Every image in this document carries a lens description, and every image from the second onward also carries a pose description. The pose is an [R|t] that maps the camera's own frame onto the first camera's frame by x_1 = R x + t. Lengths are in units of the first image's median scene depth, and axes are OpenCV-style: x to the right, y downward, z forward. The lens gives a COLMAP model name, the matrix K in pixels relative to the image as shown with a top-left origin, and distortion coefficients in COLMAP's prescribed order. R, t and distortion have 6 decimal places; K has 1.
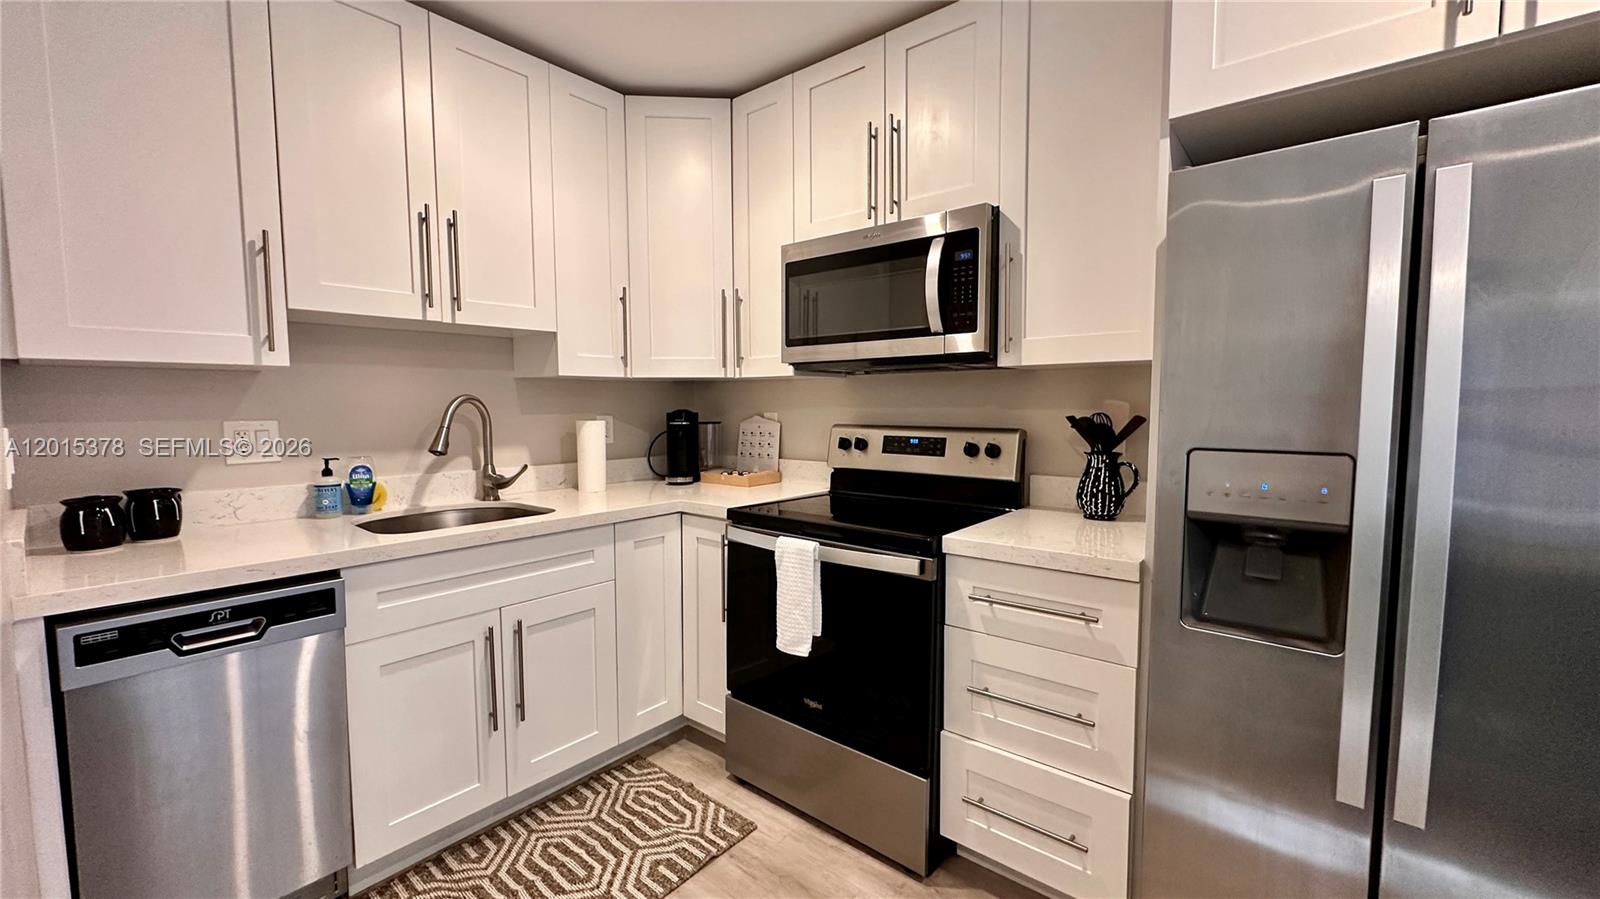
lens RADIAL K [[642.1, 0, 800.0], [0, 642.1, 449.5], [0, 0, 1]] dist [0.000367, 0.000007]
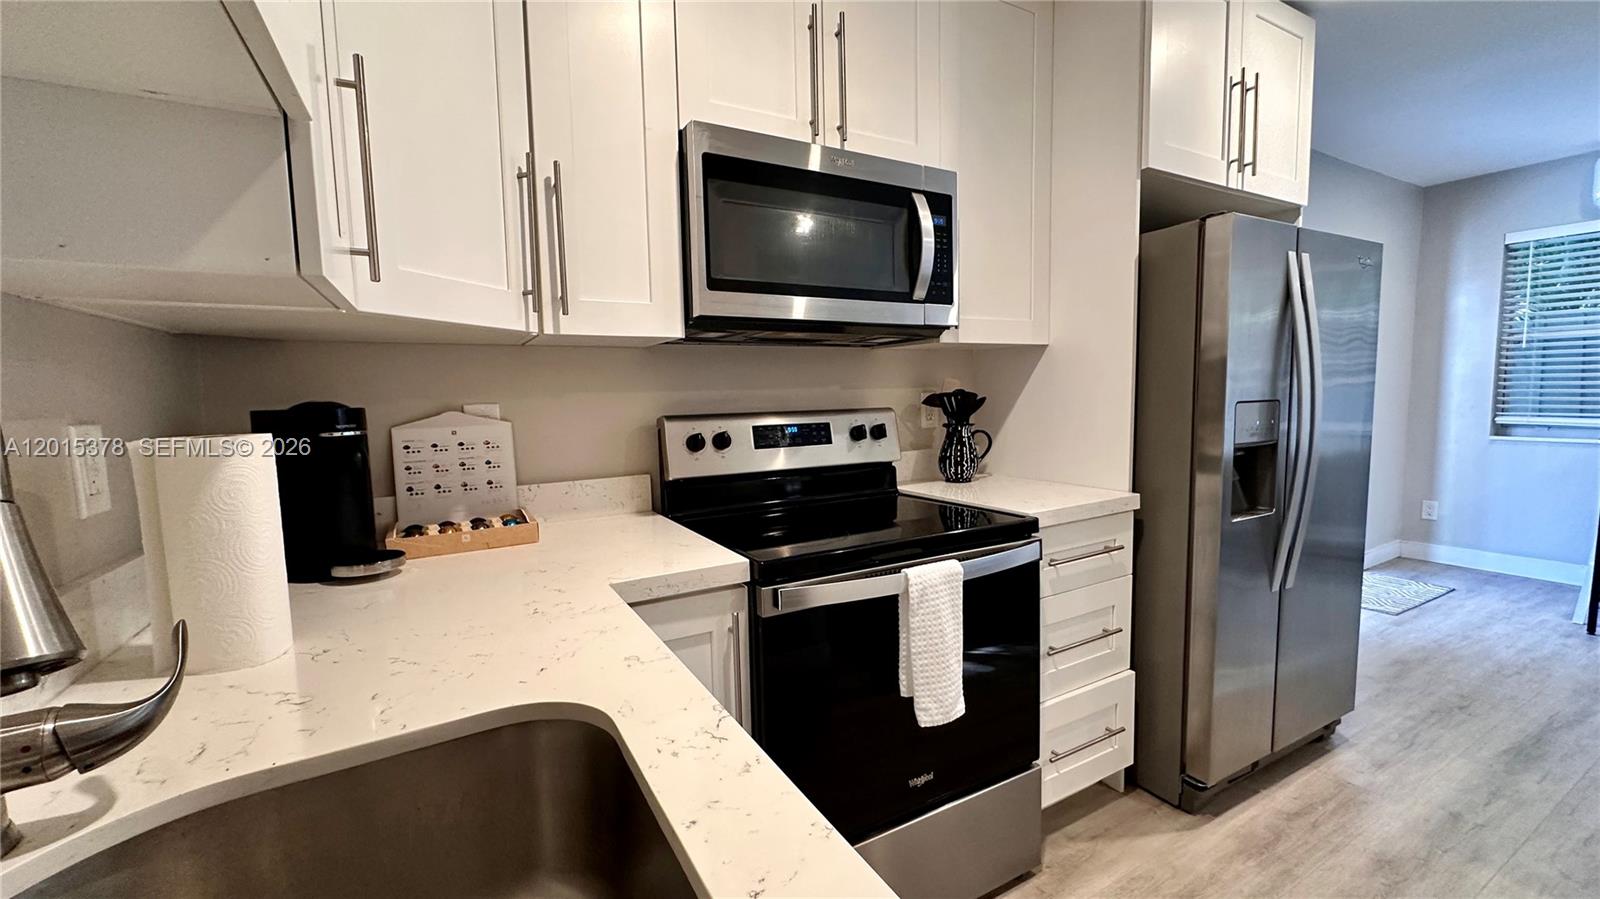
lens RADIAL K [[642.1, 0, 800.0], [0, 642.1, 449.5], [0, 0, 1]] dist [0.000367, 0.000007]
pose [[0.357092, -0.089600, 0.929762, -0.592096], [0.088117, 0.994181, 0.061965, -0.038526], [-0.929904, 0.059800, 0.362910, 0.717505]]
